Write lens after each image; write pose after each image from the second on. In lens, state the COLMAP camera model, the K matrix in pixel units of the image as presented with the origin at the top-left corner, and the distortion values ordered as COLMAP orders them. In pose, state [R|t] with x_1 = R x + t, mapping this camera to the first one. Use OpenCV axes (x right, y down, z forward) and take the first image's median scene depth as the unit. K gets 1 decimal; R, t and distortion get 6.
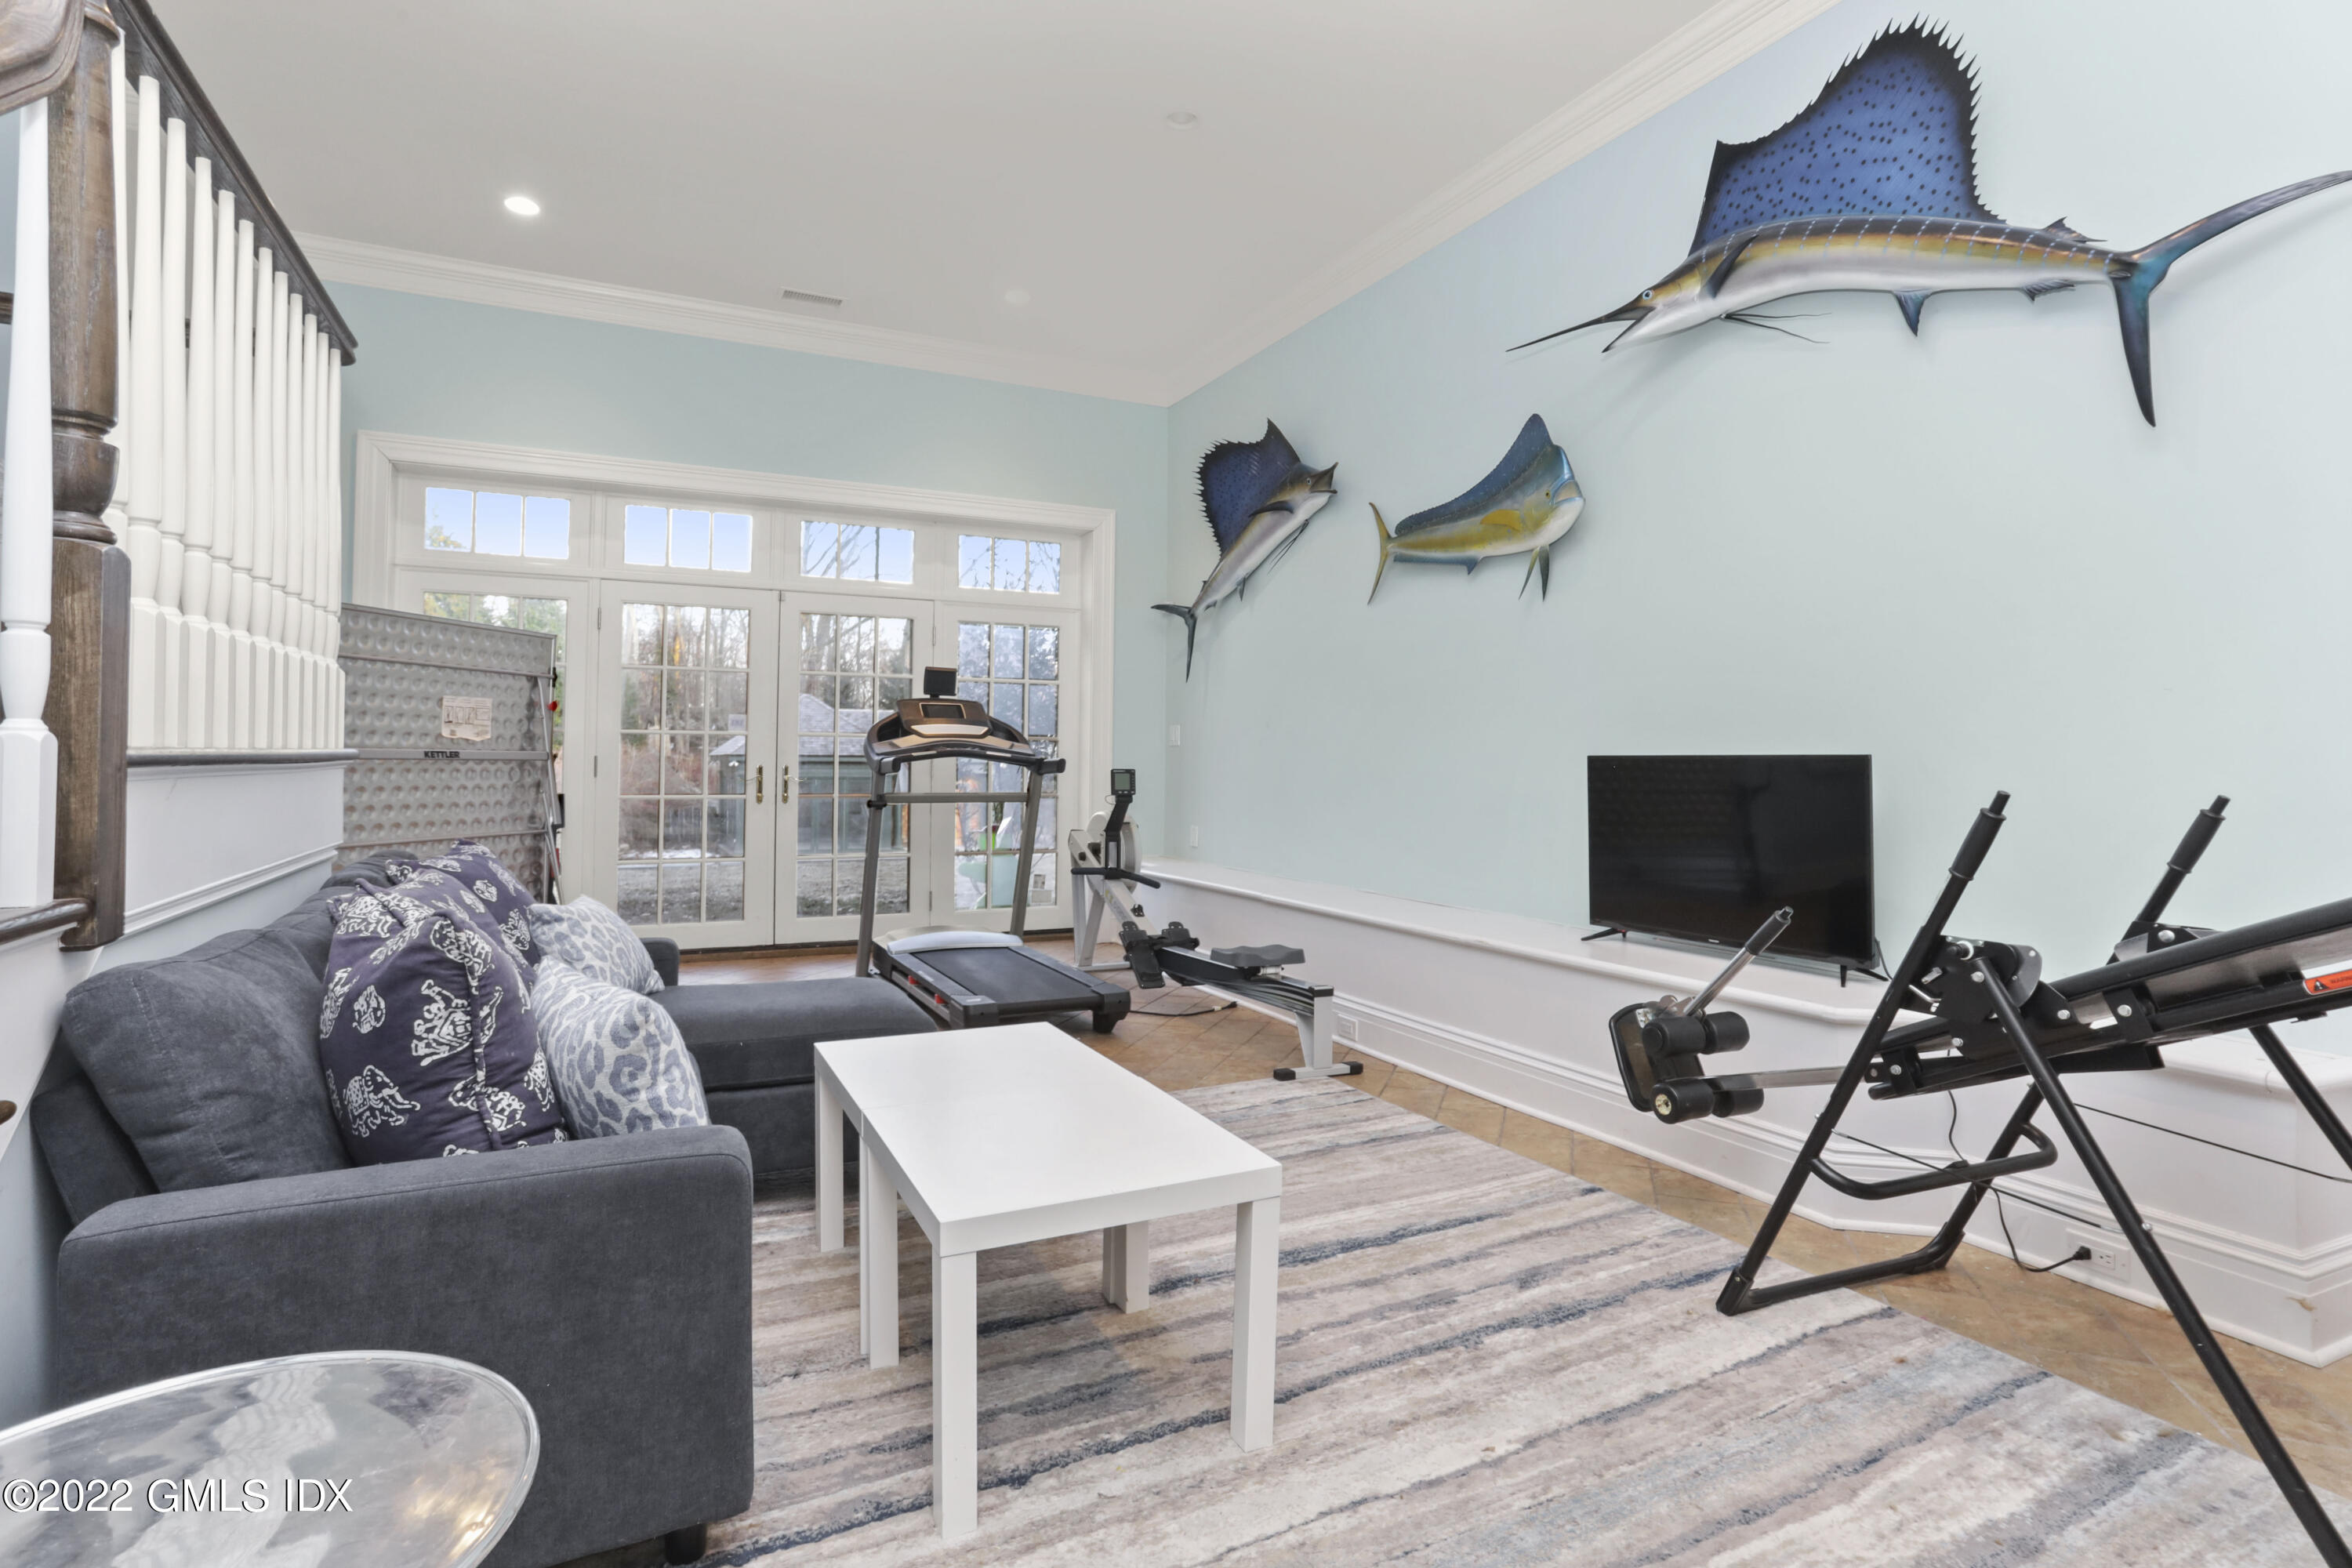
lens RADIAL K [[1174.0, 0, 1179.9], [0, 1174.0, 775.5], [0, 0, 1]] dist [-0.079187, 0.045351]
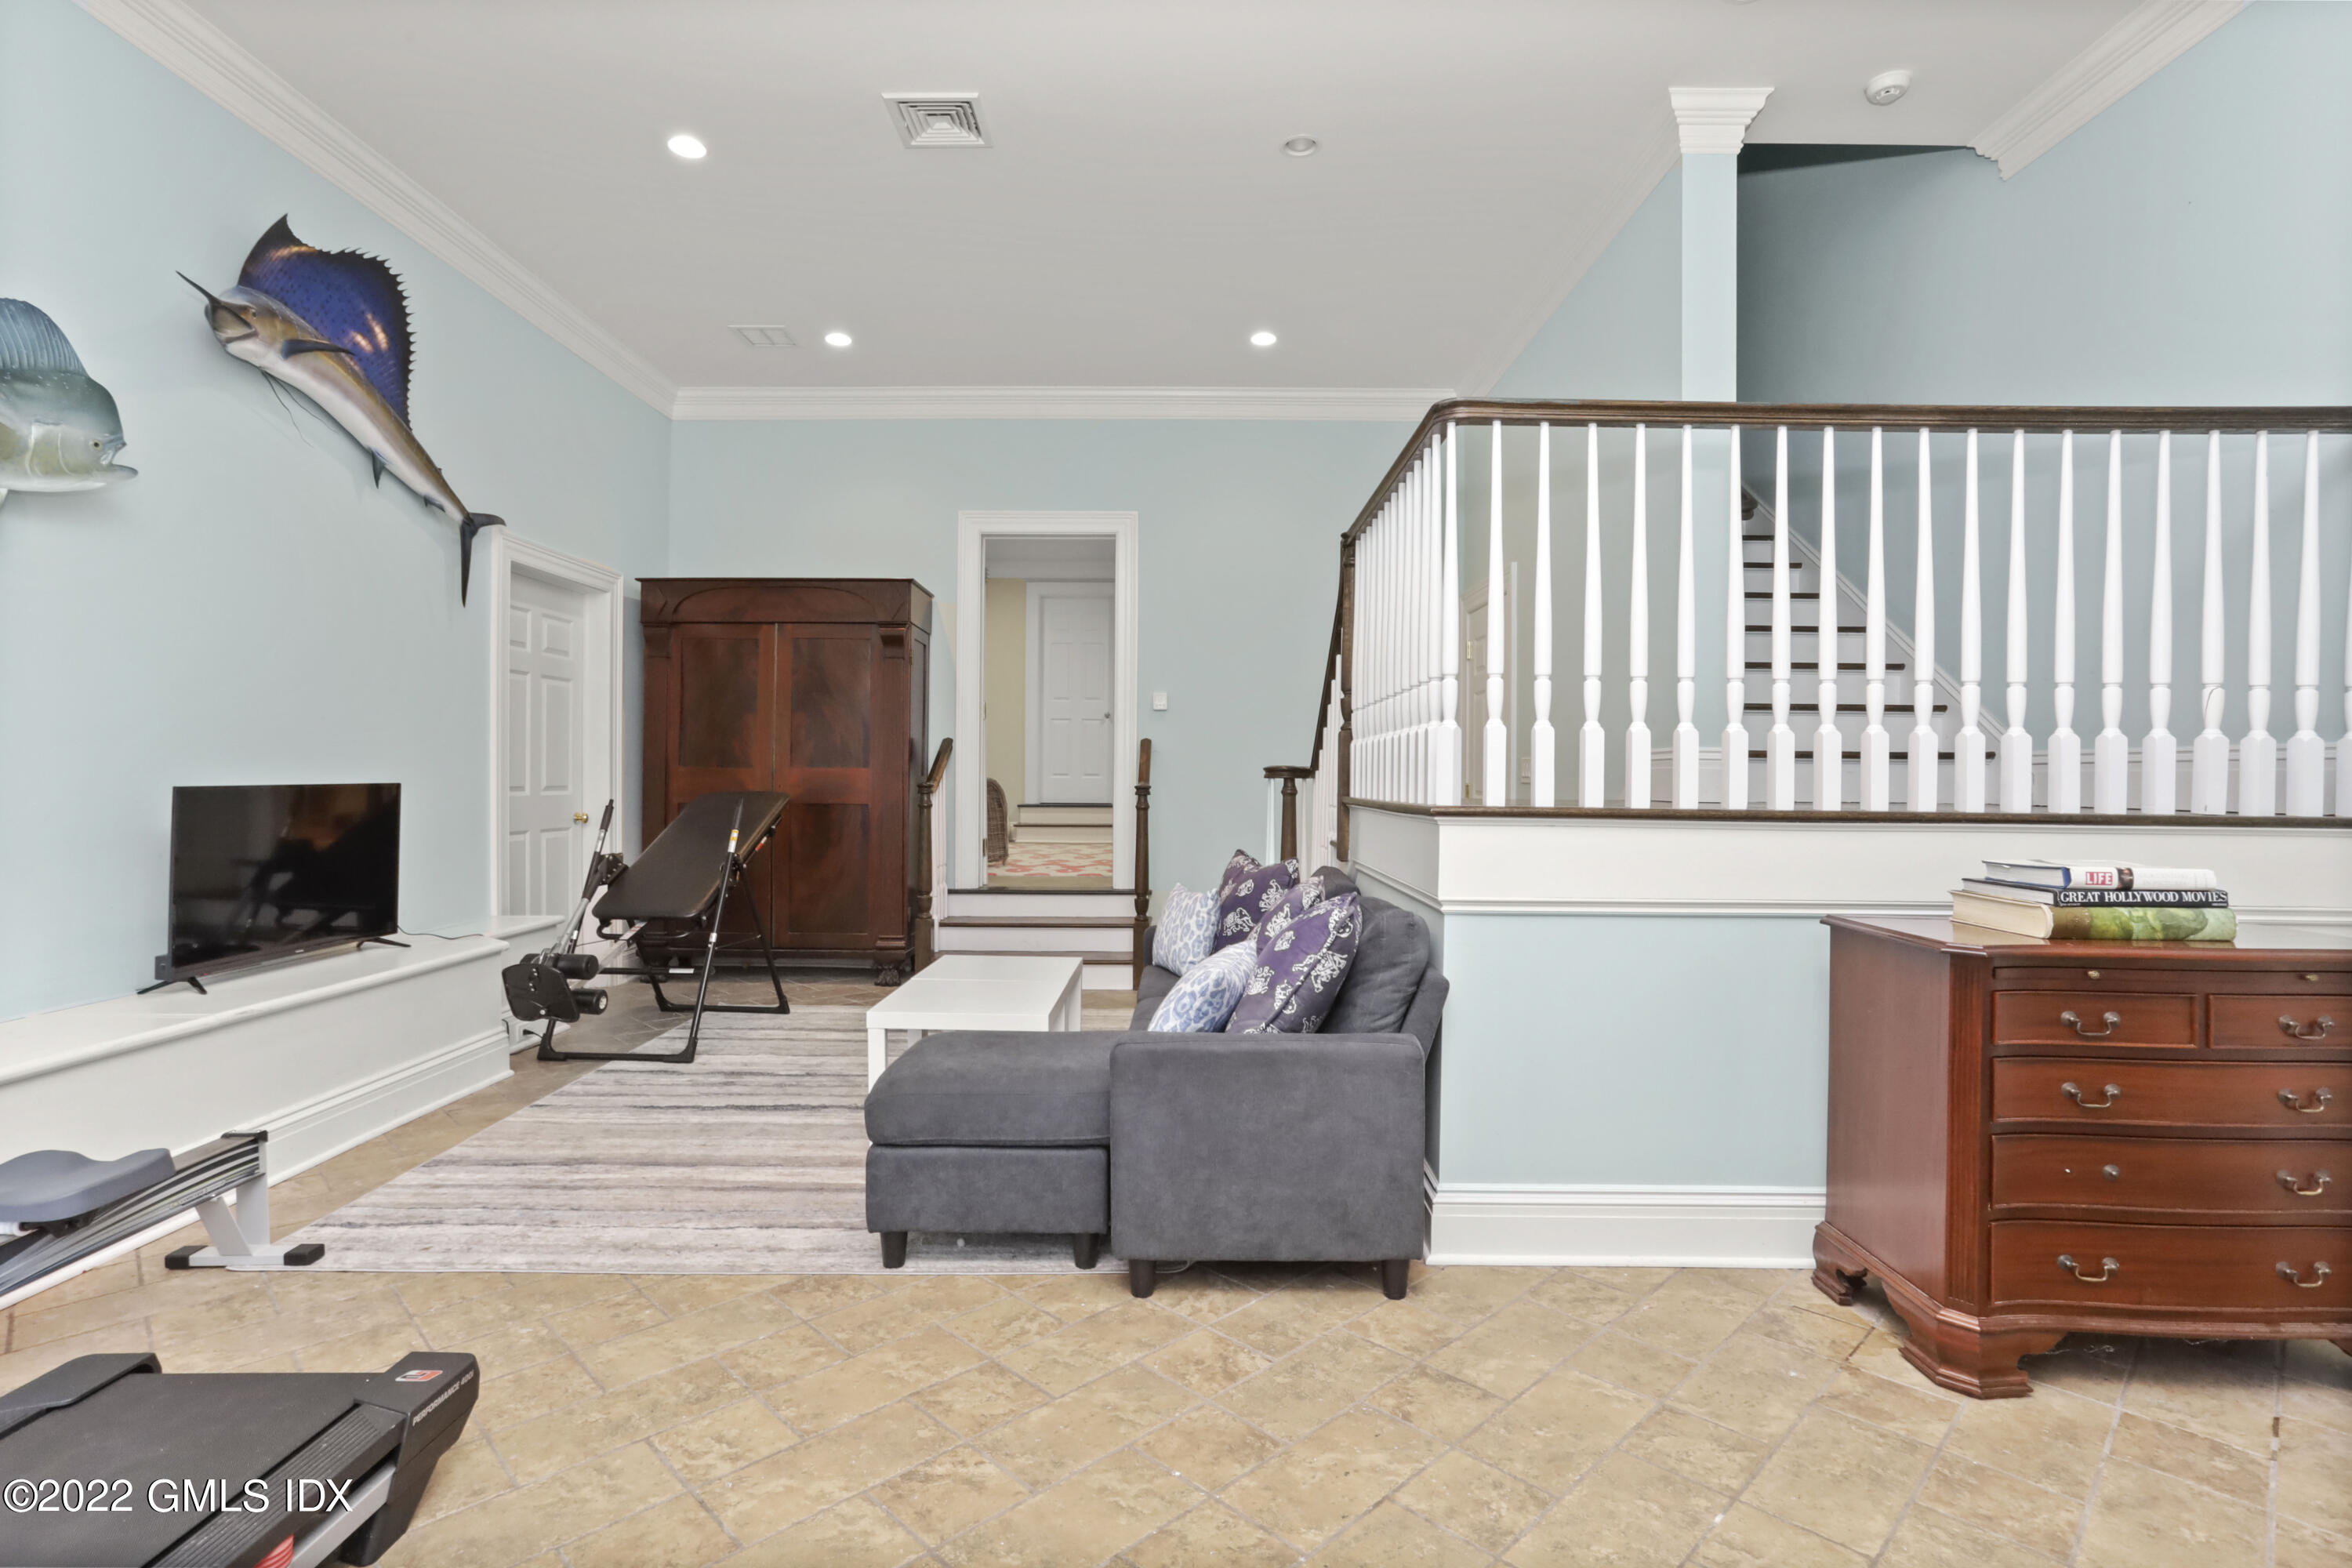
lens RADIAL K [[1174.0, 0, 1179.9], [0, 1174.0, 775.5], [0, 0, 1]] dist [-0.079187, 0.045351]
pose [[-0.890859, -0.013321, 0.454084, -0.922638], [-0.008453, 0.999883, 0.012748, -0.053087], [-0.454201, 0.007518, -0.890867, 1.865727]]
